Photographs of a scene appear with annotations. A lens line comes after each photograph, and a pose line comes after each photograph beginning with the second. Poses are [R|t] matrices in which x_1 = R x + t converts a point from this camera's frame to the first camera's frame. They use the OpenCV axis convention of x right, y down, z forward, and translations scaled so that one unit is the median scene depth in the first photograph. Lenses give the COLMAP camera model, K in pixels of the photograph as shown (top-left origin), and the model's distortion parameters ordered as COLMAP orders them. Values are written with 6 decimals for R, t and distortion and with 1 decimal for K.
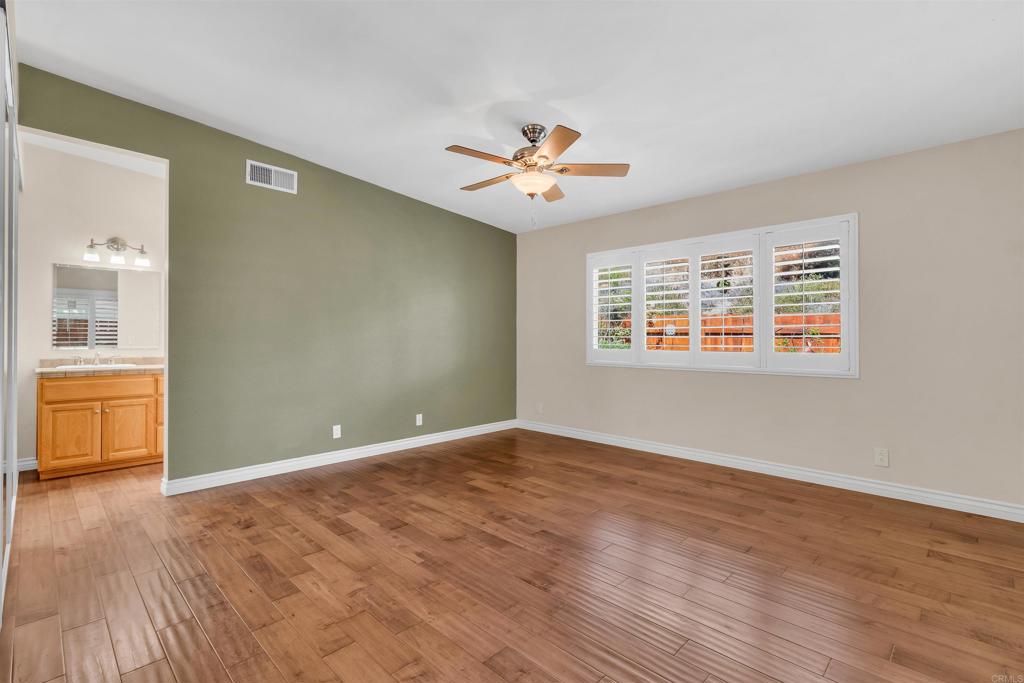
lens RADIAL K [[479.7, 0, 508.2], [0, 479.7, 330.9], [0, 0, 1]] dist [0.000227, 0.000142]
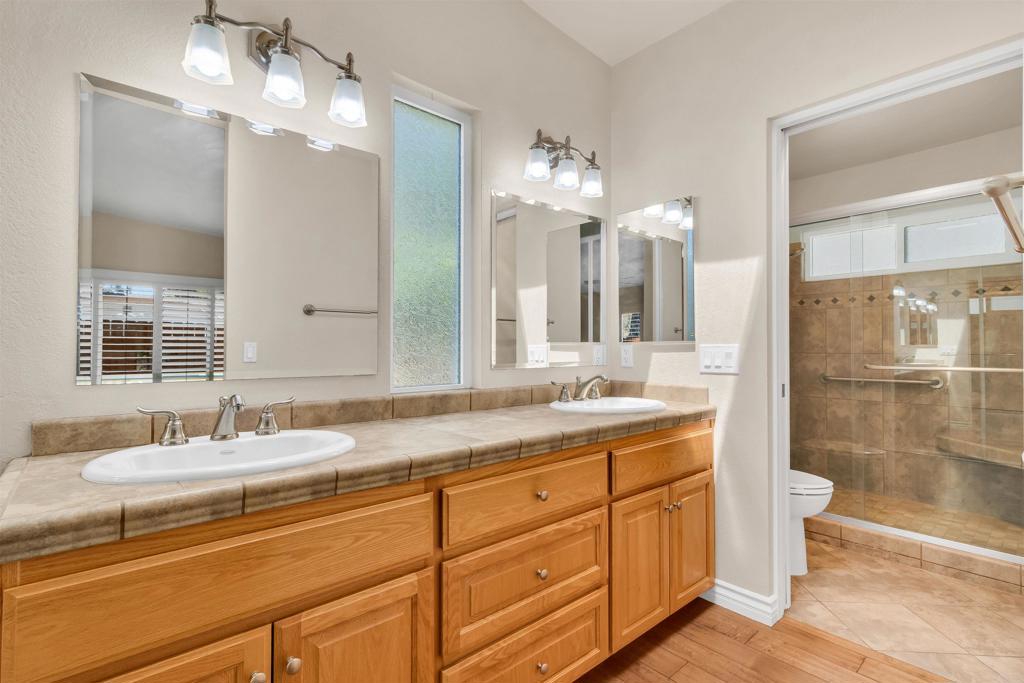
lens RADIAL K [[478.2, 0, 510.2], [0, 478.2, 344.0], [0, 0, 1]] dist [-0.000306, -0.000036]
pose [[0.997735, -0.002248, -0.067226, -0.519526], [0.002804, 0.999963, 0.008174, 0.009025], [0.067205, -0.008344, 0.997704, 0.565481]]
